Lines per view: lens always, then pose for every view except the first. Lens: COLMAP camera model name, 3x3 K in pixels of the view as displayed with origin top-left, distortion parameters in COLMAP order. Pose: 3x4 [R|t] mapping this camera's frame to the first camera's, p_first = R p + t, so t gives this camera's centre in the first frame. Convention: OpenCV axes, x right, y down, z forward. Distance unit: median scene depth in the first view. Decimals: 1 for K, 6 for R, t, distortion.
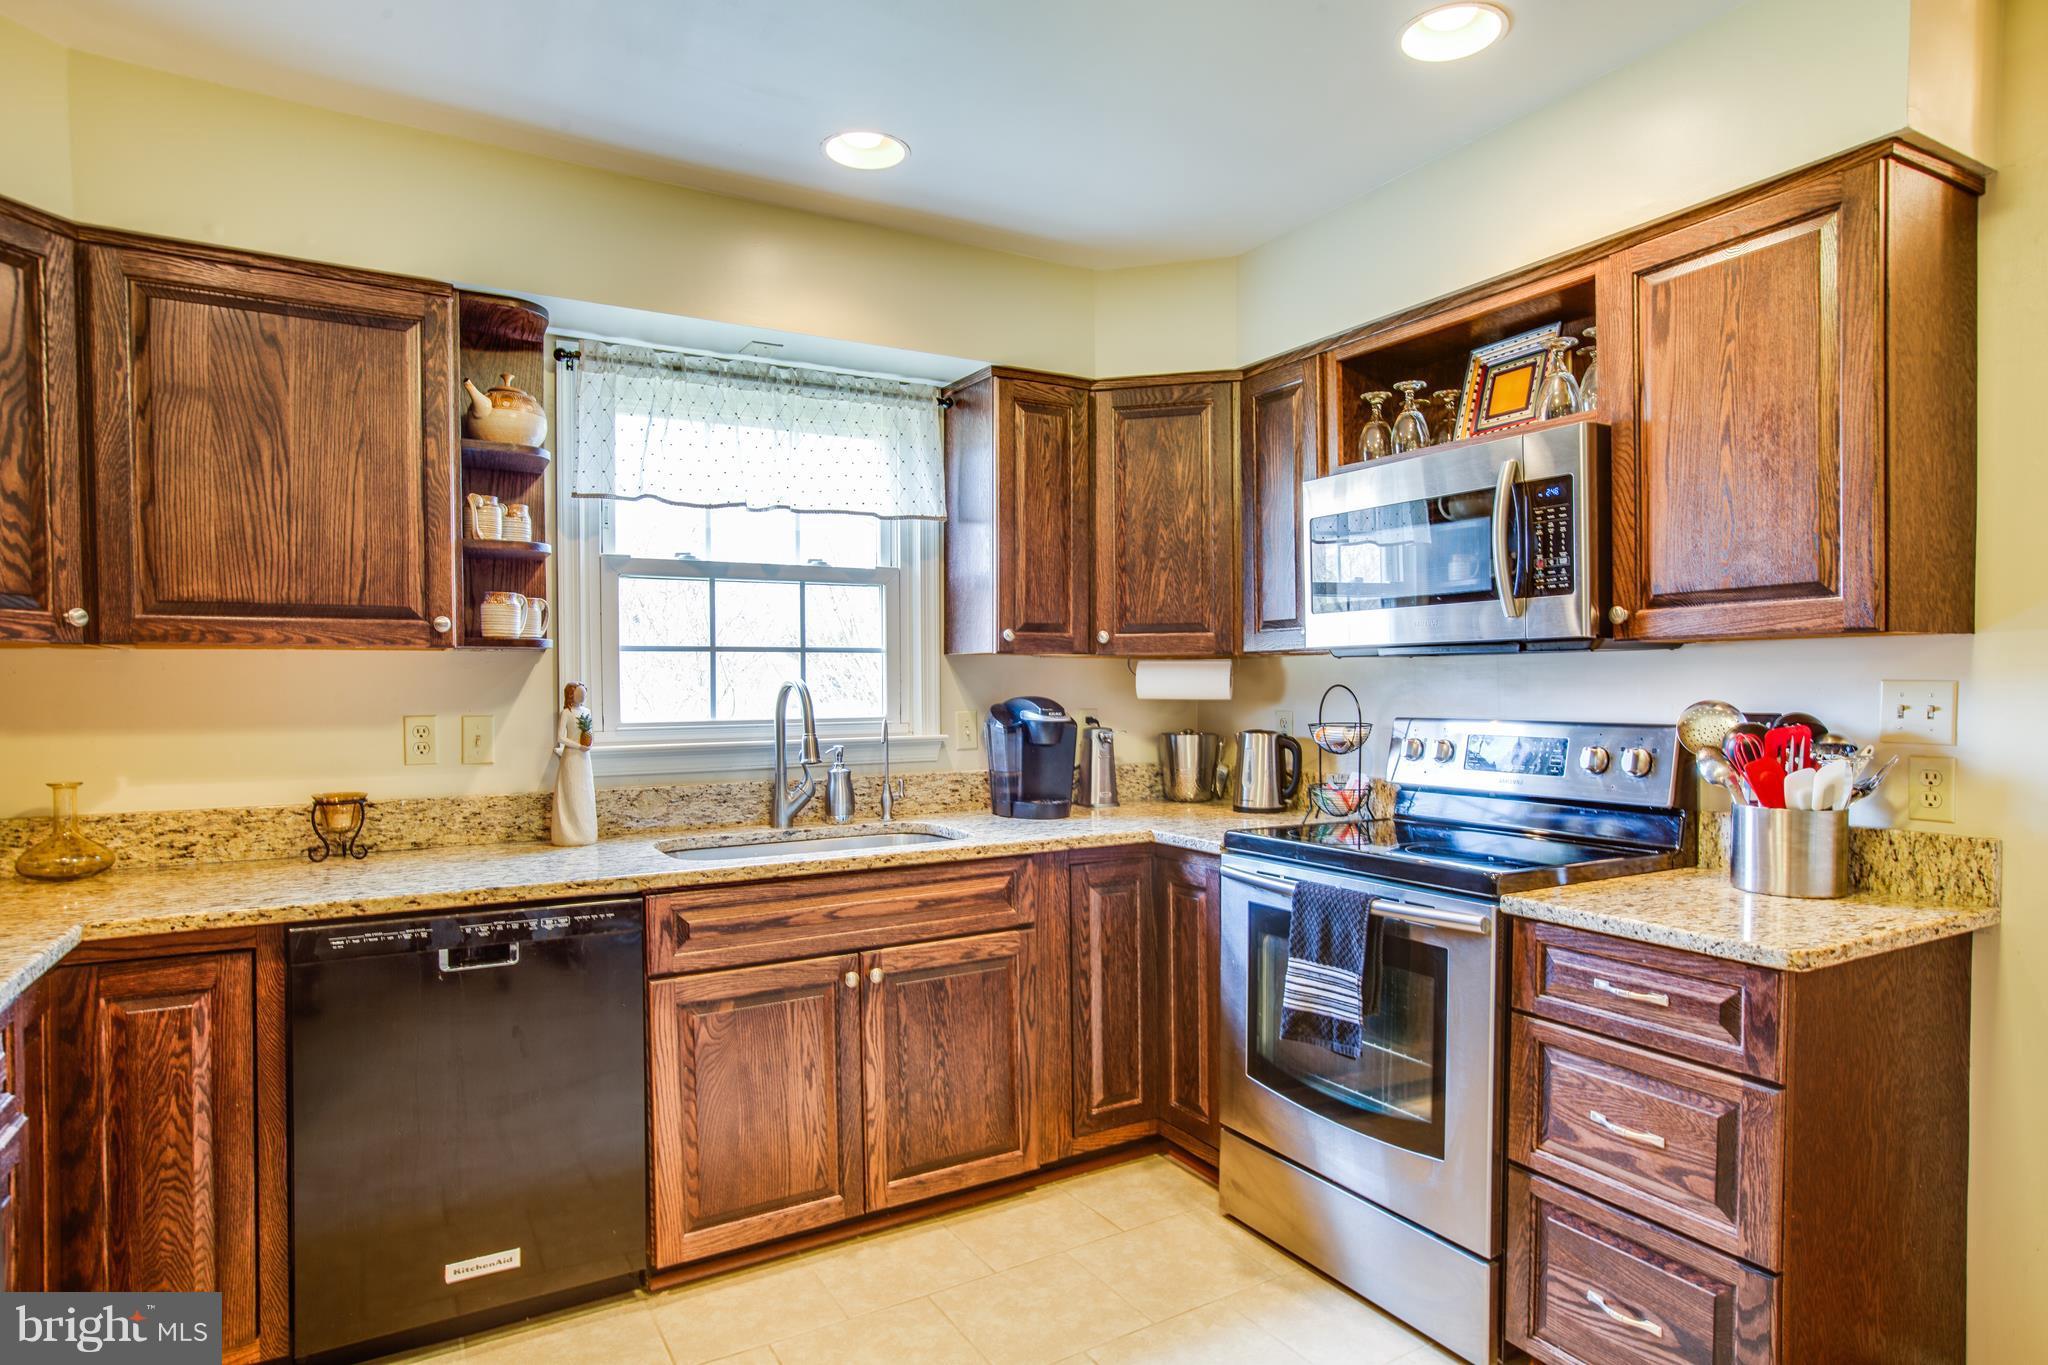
lens RADIAL K [[1126.6, 0, 1023.4], [0, 1126.6, 712.4], [0, 0, 1]] dist [0.002937, 0.003255]
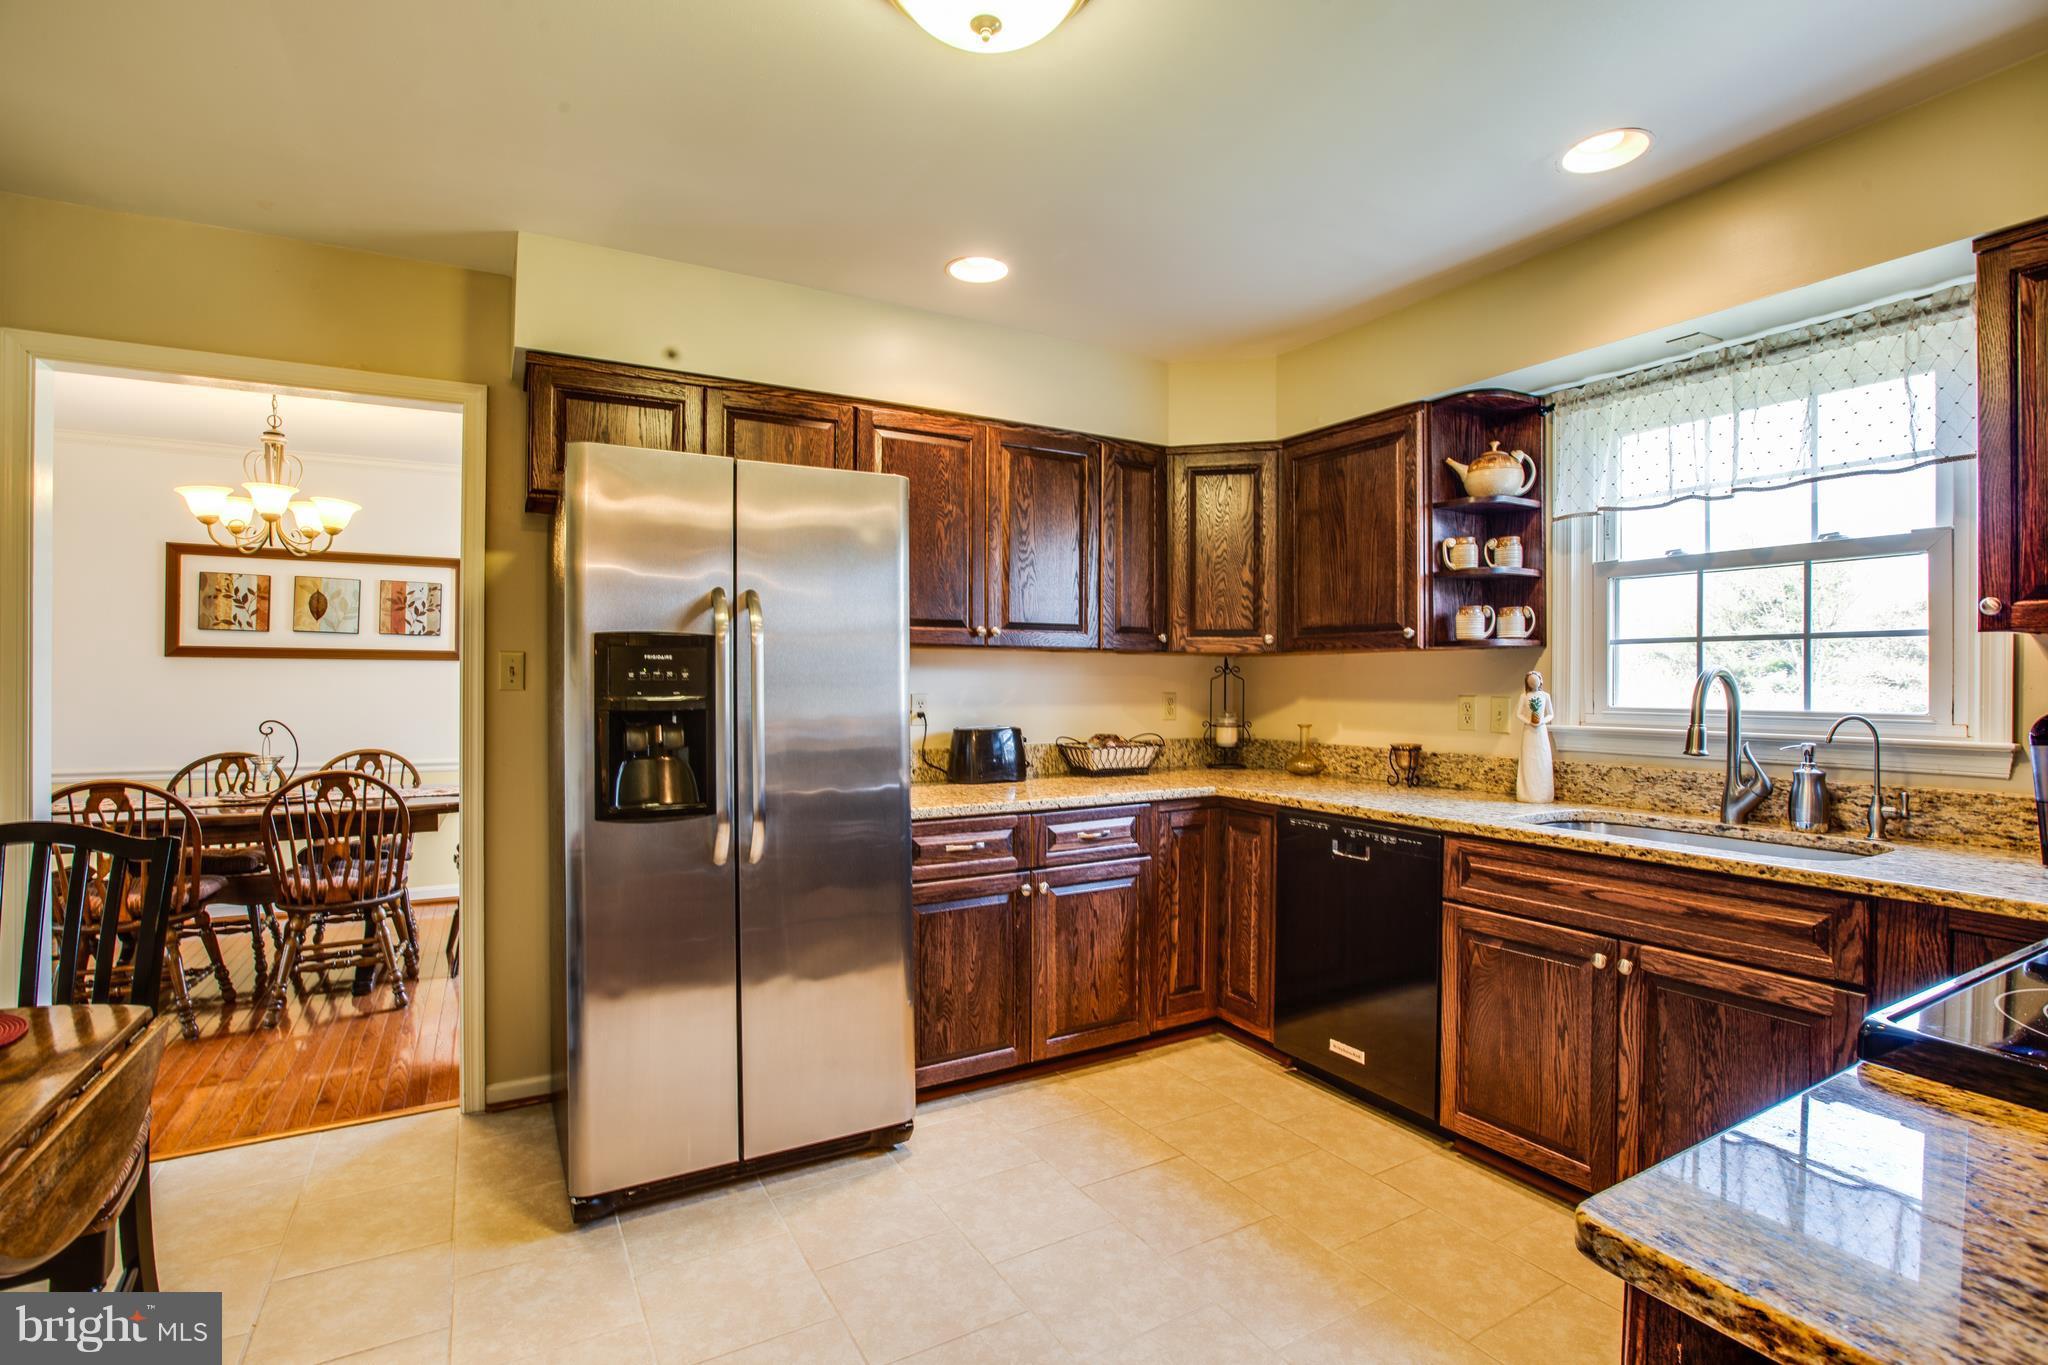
lens RADIAL K [[948.4, 0, 1018.8], [0, 948.4, 678.8], [0, 0, 1]] dist [-0.000823, 0.002085]
pose [[0.020991, 0.004680, -0.999769, 0.684923], [-0.028561, 0.999584, 0.004080, -0.007817], [0.999372, 0.028469, 0.021115, 0.439041]]
